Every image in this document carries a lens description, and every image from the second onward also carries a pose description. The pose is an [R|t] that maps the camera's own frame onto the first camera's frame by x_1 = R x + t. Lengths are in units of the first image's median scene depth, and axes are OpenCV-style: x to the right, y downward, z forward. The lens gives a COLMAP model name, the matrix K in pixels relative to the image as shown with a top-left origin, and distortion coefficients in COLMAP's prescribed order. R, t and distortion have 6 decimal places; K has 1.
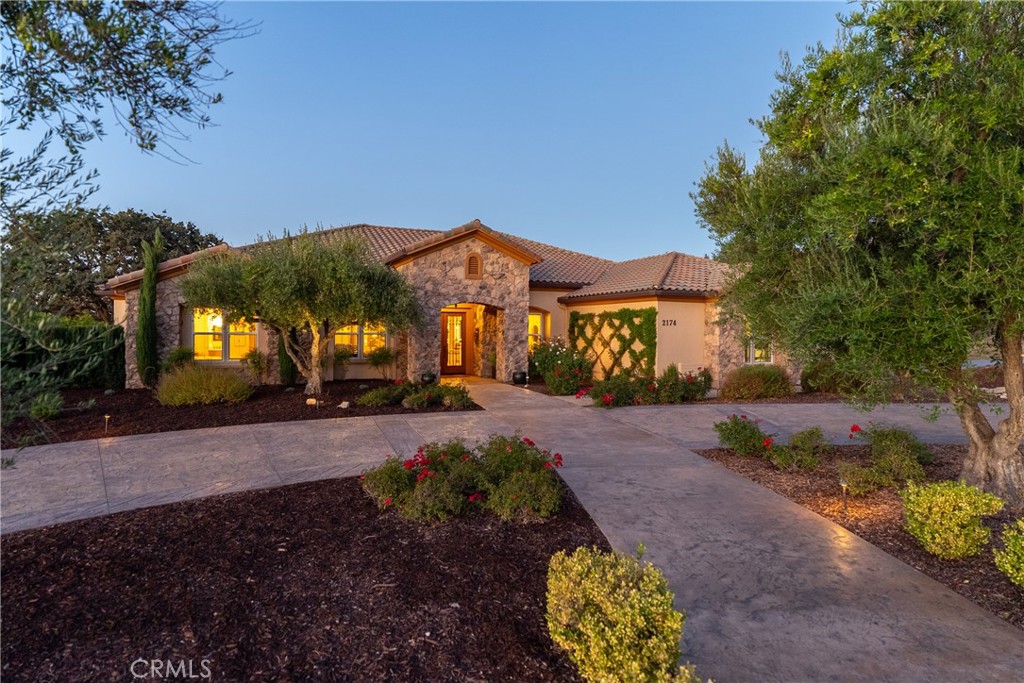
lens RADIAL K [[592.1, 0, 512.0], [0, 592.1, 341.5], [0, 0, 1]] dist [0.000026, 0.000013]
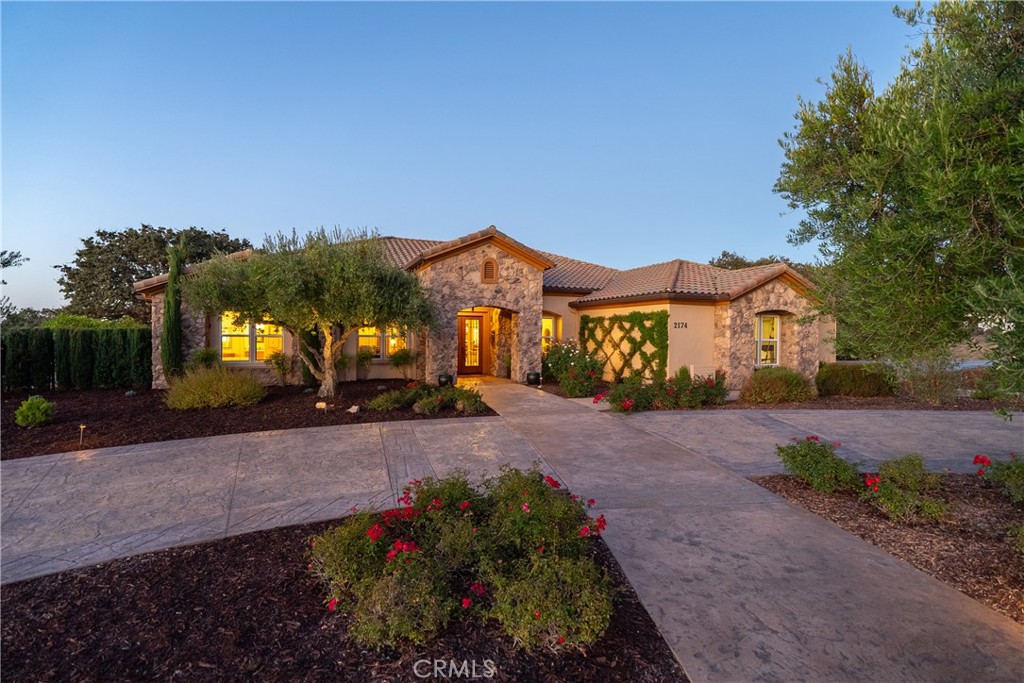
lens RADIAL K [[455.8, 0, 512.0], [0, 455.8, 341.5], [0, 0, 1]] dist [0.000314, 0.000034]
pose [[0.999626, 0.000819, -0.027334, -0.003132], [-0.000869, 0.999998, -0.001797, -0.002153], [0.027332, 0.001820, 0.999625, 0.205840]]
